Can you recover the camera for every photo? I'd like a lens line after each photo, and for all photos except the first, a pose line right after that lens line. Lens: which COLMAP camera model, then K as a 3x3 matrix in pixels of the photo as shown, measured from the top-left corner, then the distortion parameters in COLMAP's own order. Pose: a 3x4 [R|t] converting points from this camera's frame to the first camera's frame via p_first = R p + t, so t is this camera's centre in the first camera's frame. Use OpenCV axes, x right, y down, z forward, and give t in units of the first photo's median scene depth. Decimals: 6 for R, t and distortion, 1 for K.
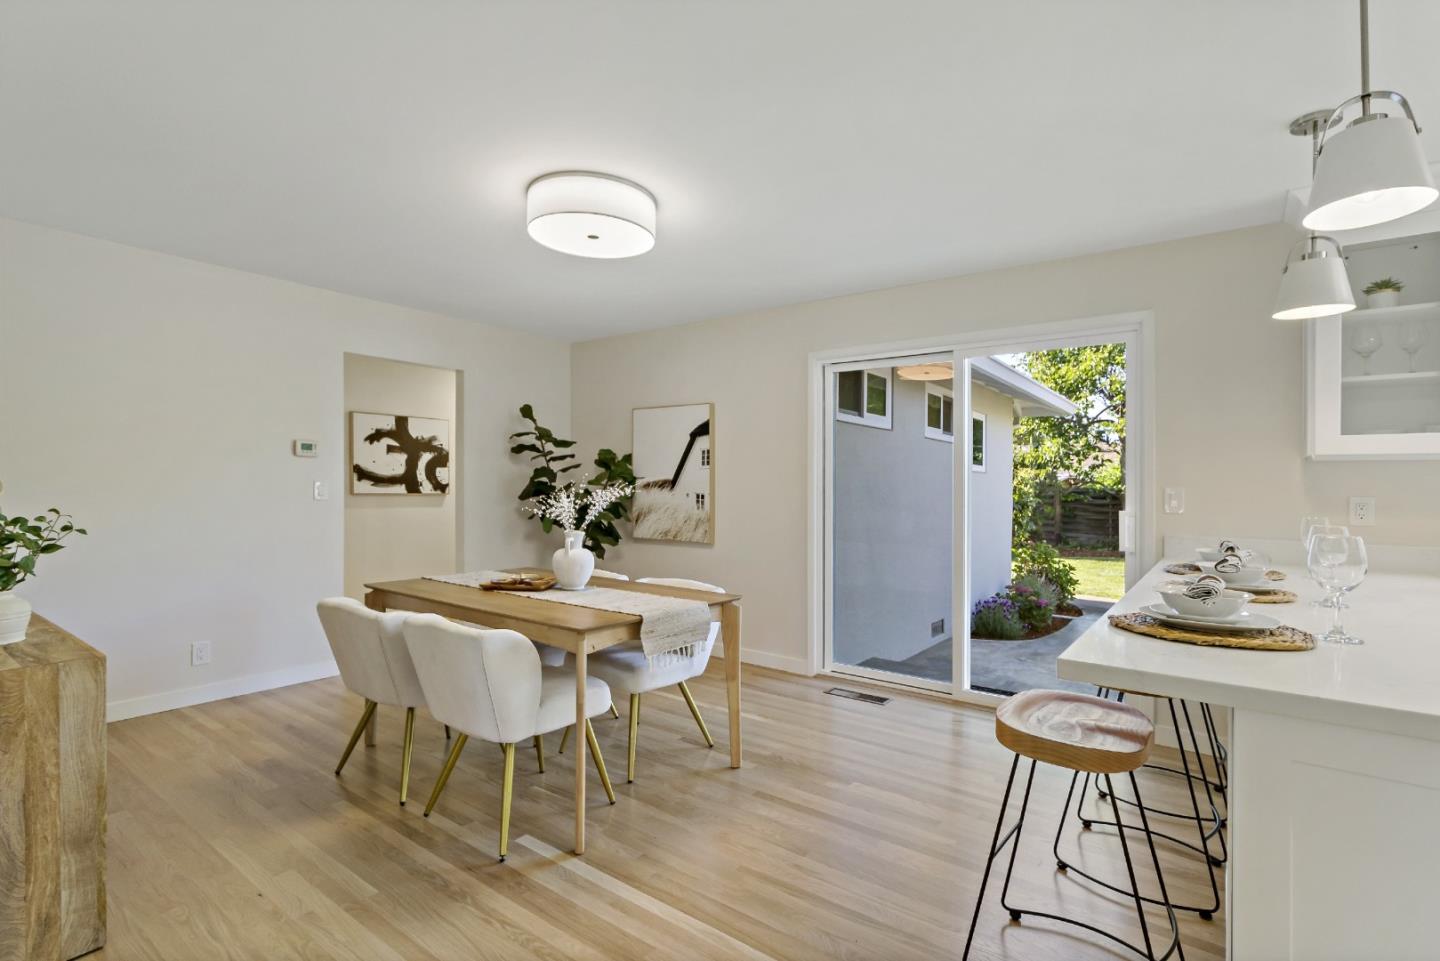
lens RADIAL K [[676.7, 0, 738.2], [0, 676.7, 489.9], [0, 0, 1]] dist [0.000550, 0.000790]
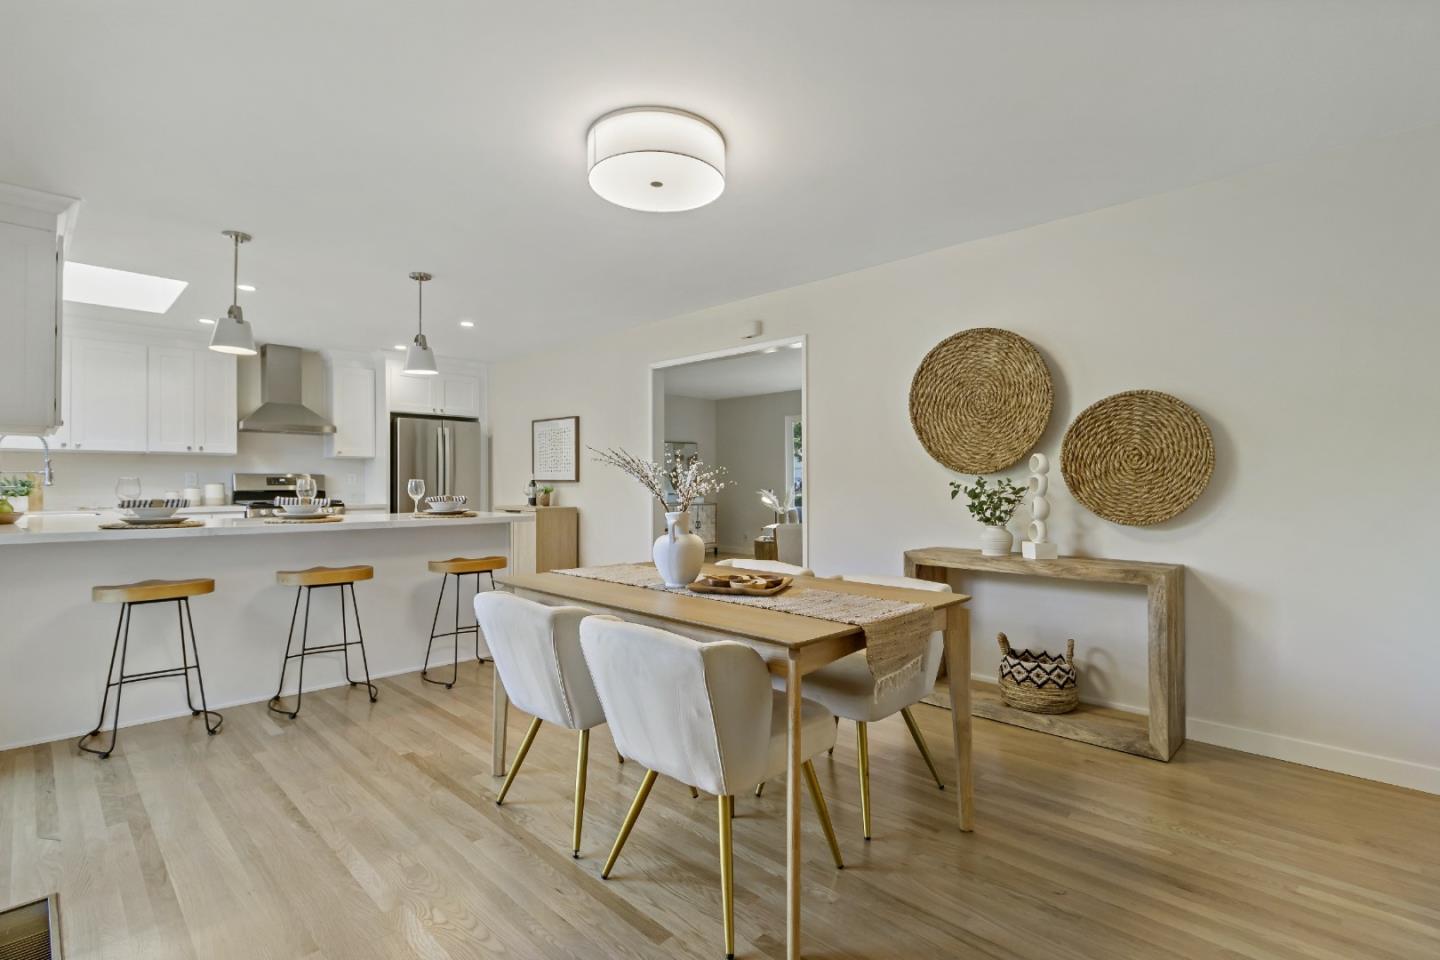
lens RADIAL K [[671.5, 0, 733.9], [0, 671.5, 475.1], [0, 0, 1]] dist [-0.000317, 0.000568]
pose [[-0.991740, -0.009372, 0.127925, -0.238990], [-0.010072, 0.999938, -0.004830, 0.015920], [-0.127872, -0.006078, -0.991772, 1.069094]]
